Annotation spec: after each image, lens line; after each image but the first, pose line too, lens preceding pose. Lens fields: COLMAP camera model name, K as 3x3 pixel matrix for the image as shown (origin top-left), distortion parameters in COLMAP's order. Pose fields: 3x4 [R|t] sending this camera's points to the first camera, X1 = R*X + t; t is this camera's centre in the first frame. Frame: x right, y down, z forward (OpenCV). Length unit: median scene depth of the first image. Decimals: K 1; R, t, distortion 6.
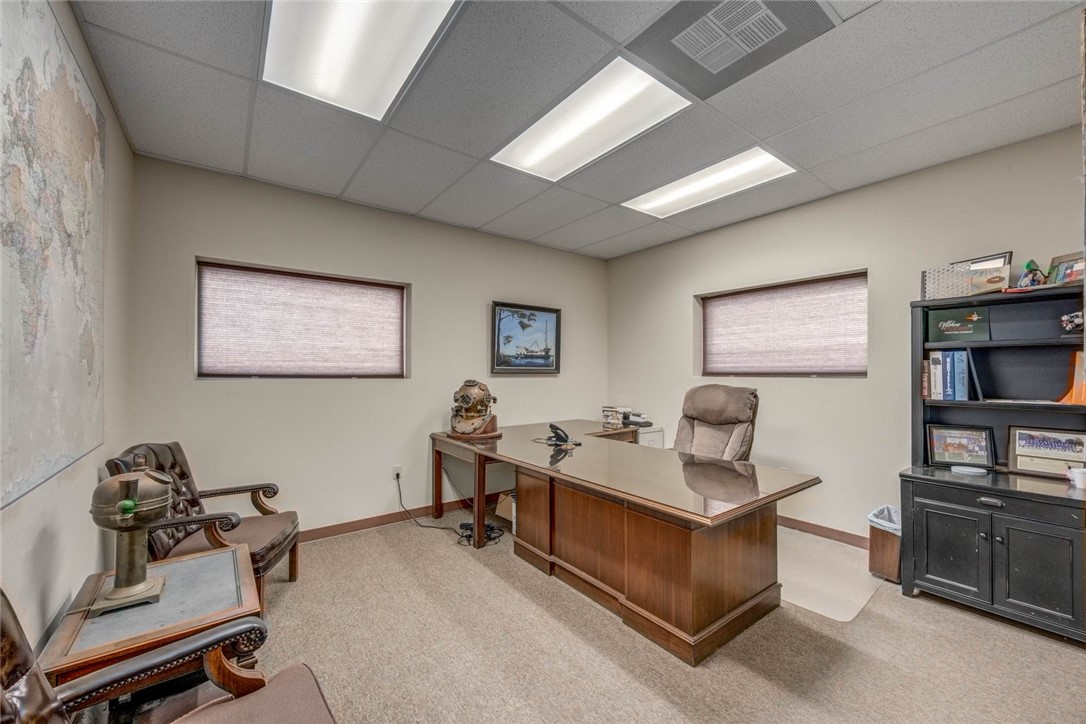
lens RADIAL K [[417.8, 0, 543.0], [0, 417.8, 362.0], [0, 0, 1]] dist [0.000537, 0.000131]
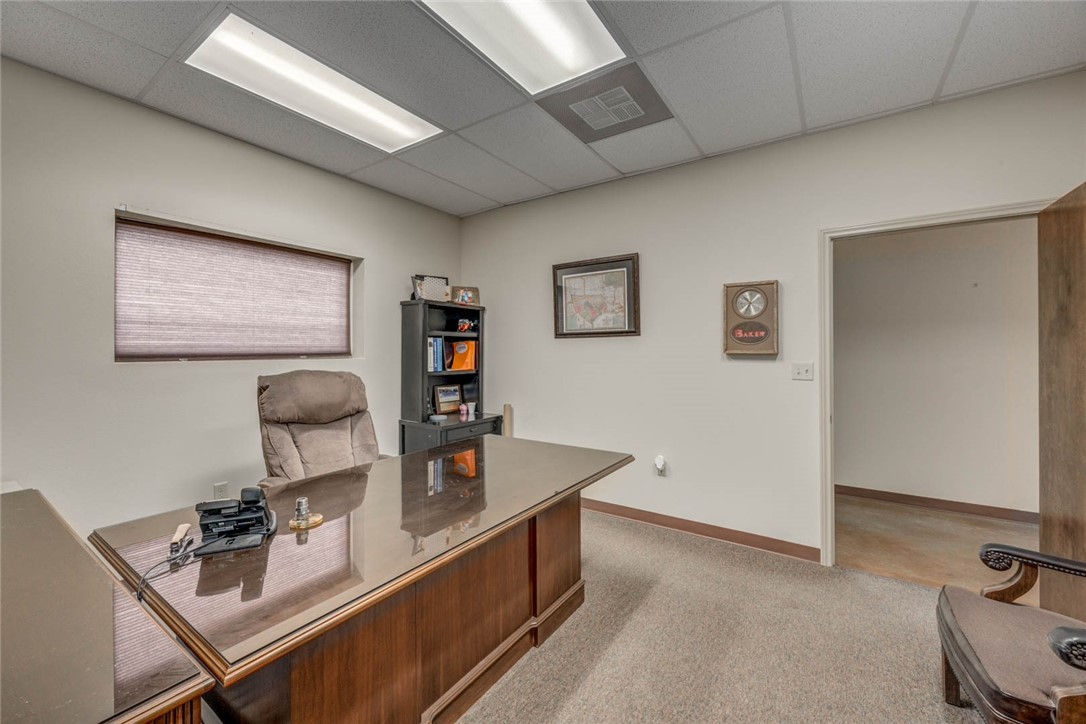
lens RADIAL K [[433.4, 0, 545.1], [0, 433.4, 345.5], [0, 0, 1]] dist [0.000251, -0.000025]
pose [[-0.323903, 0.013284, 0.945997, -0.443184], [-0.017425, 0.999648, -0.020004, 0.019771], [-0.945930, -0.022964, -0.323557, 0.870432]]
